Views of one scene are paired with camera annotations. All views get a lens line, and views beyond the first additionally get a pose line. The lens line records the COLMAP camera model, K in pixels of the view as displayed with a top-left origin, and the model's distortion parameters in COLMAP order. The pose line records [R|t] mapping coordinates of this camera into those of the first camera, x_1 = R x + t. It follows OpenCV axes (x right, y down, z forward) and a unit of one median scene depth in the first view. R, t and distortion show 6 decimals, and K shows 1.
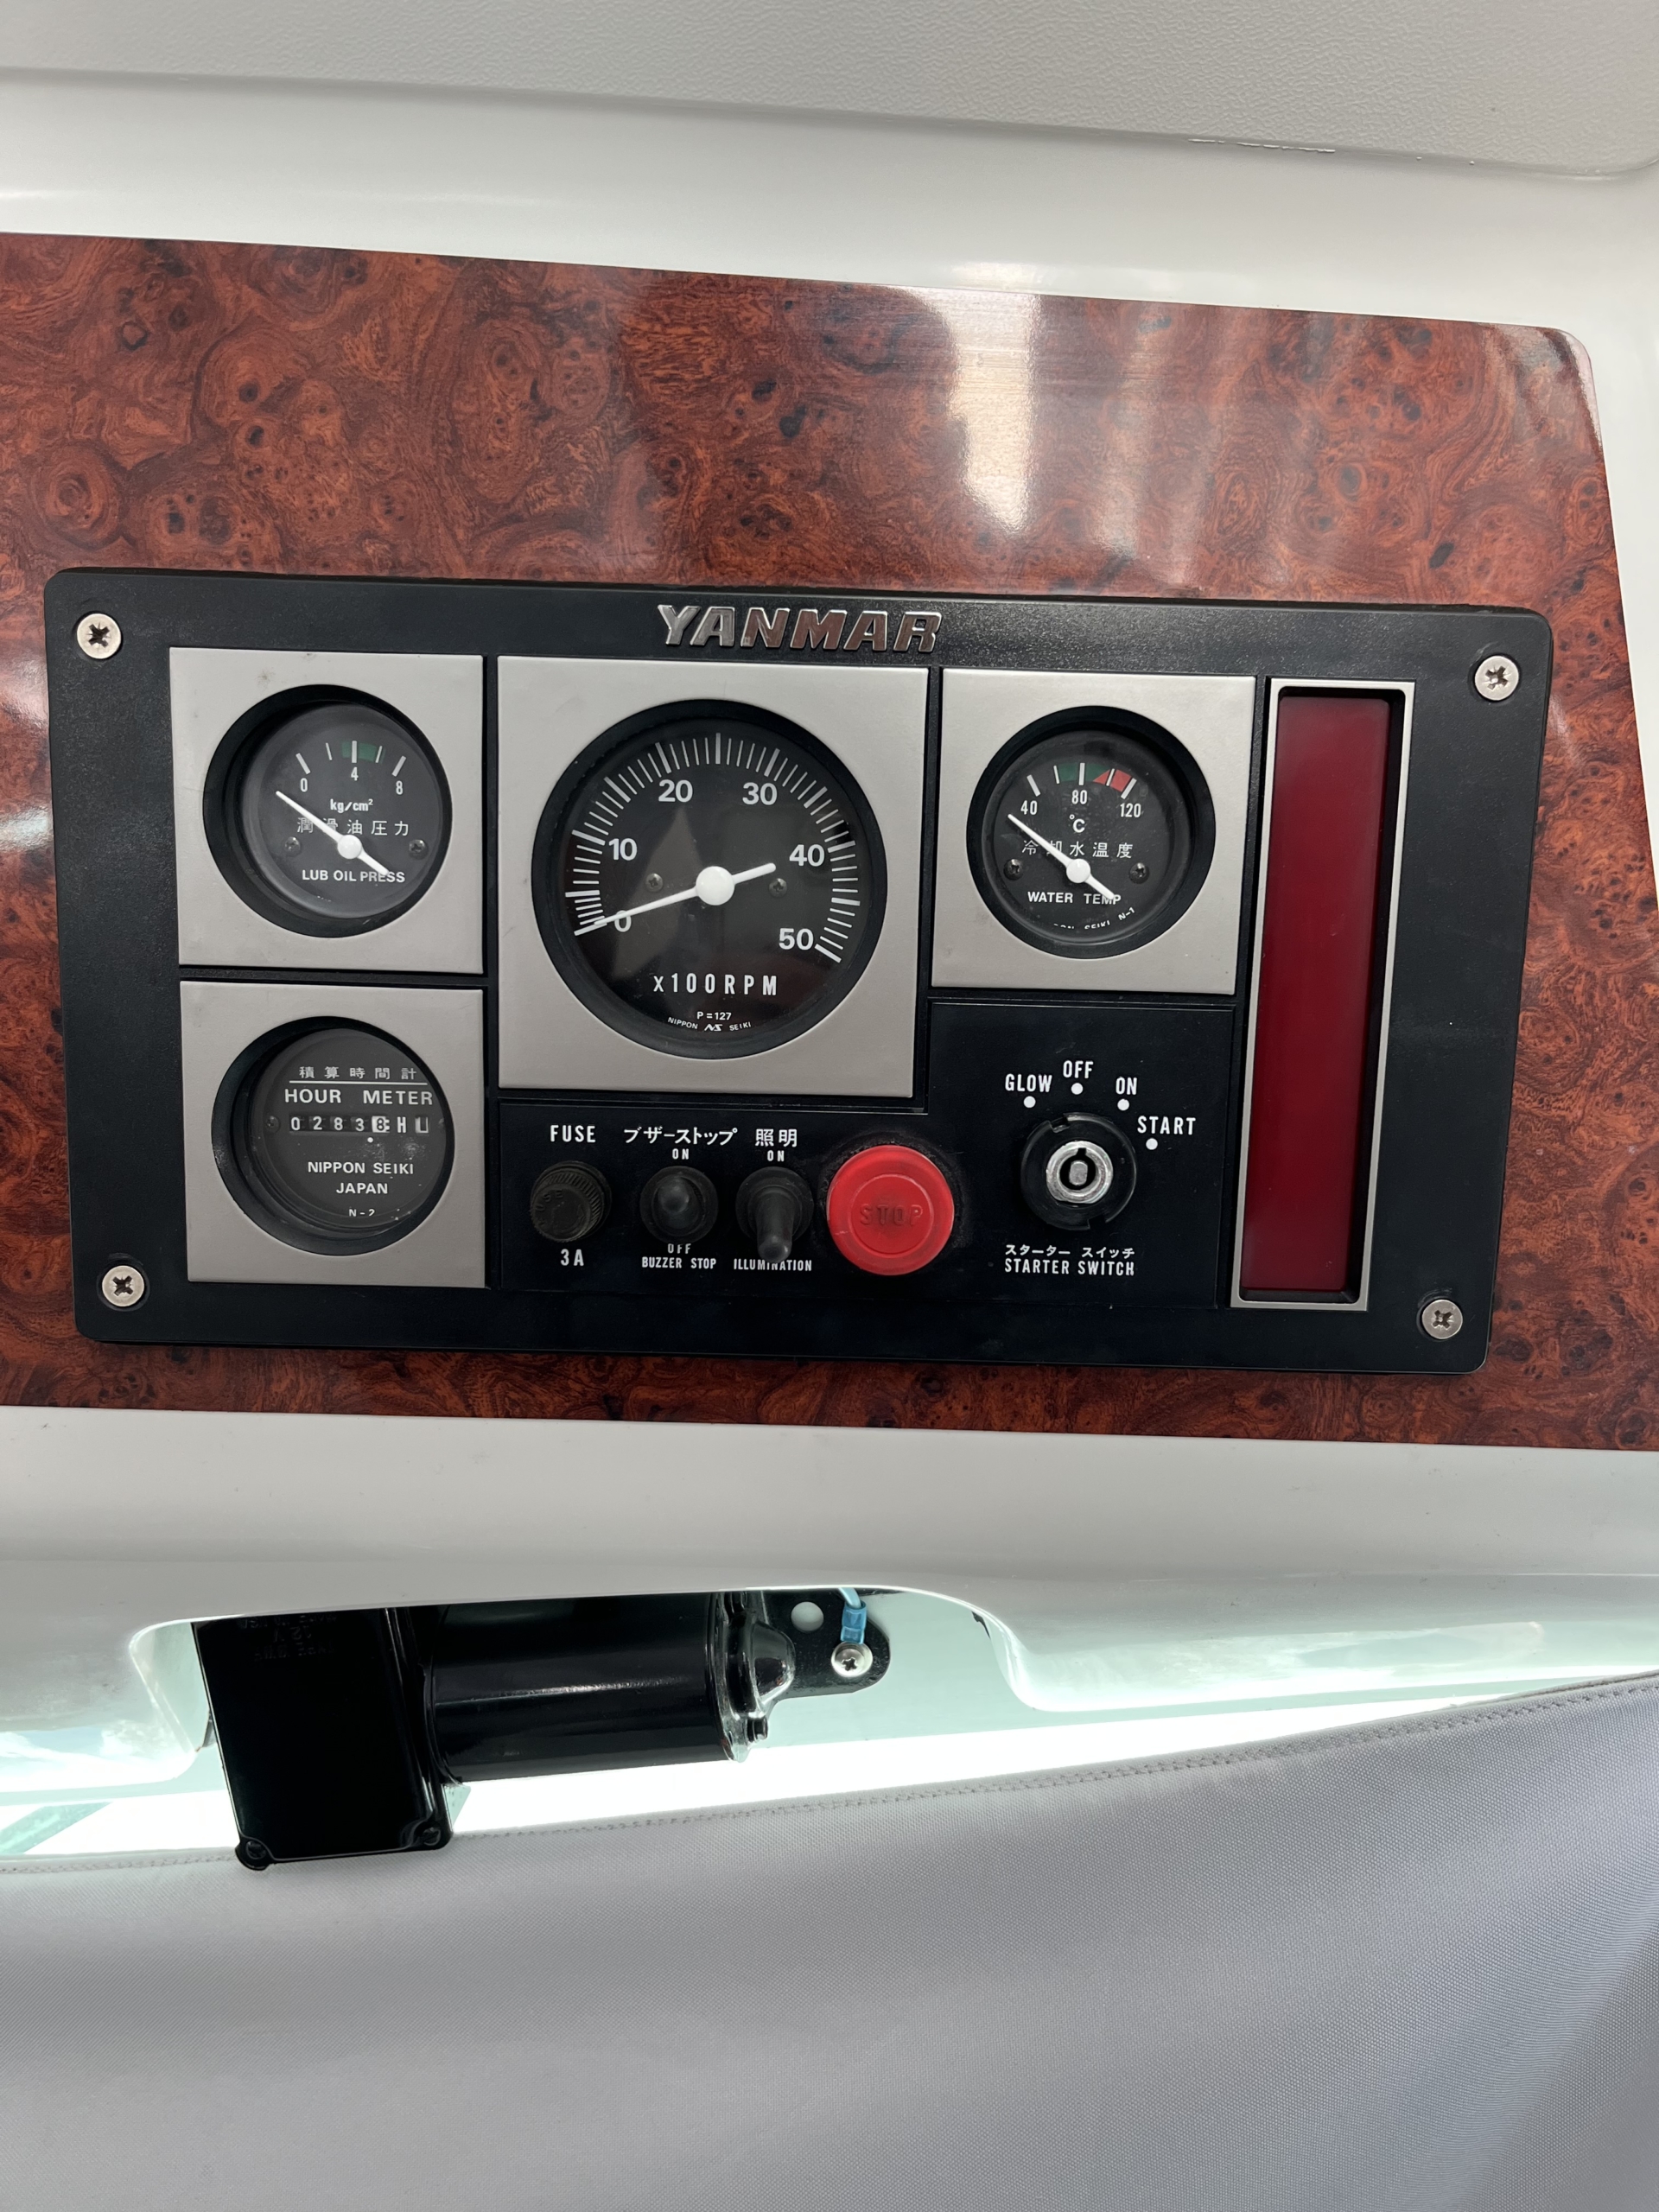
lens RADIAL K [[1669.4, 0, 842.1], [0, 1669.4, 1126.5], [0, 0, 1]] dist [0.000211, -0.036226]
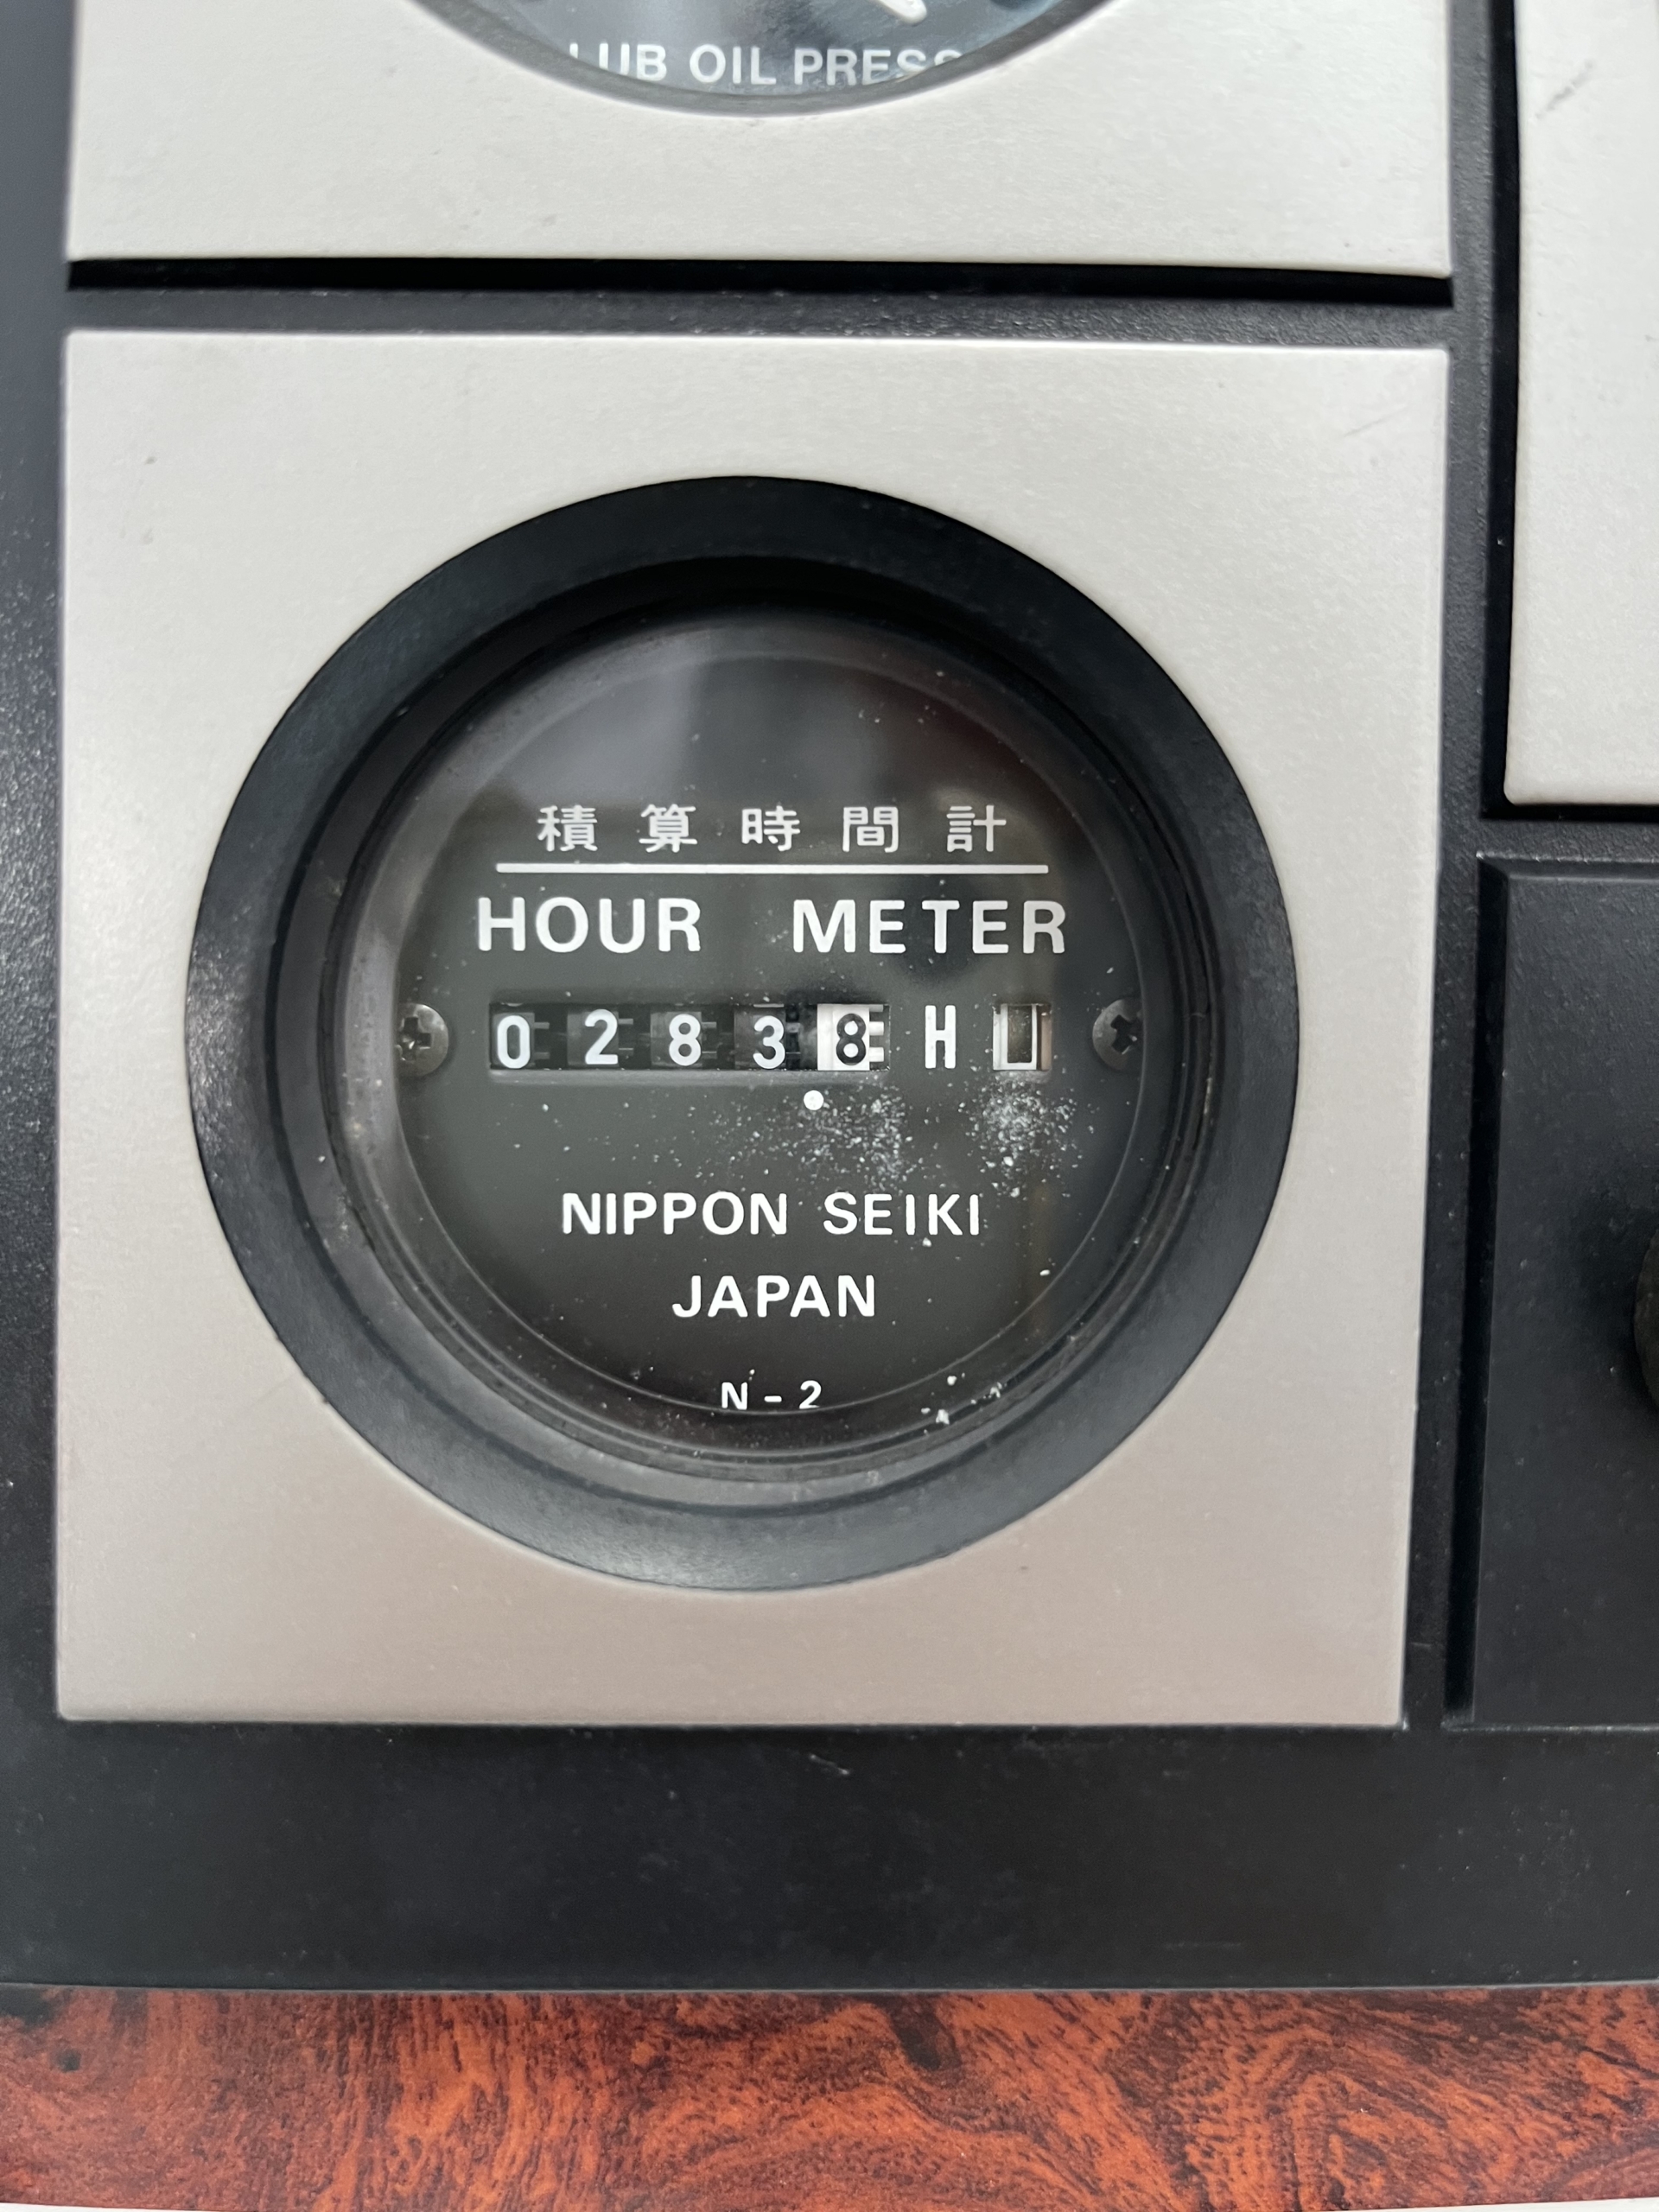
lens RADIAL K [[1669.4, 0, 781.4], [0, 1669.4, 1108.6], [0, 0, 1]] dist [0.000211, -0.036226]
pose [[0.999872, -0.015758, 0.002628, -0.289617], [0.015957, 0.992978, -0.117216, 0.038630], [-0.000763, 0.117243, 0.993103, 0.755781]]
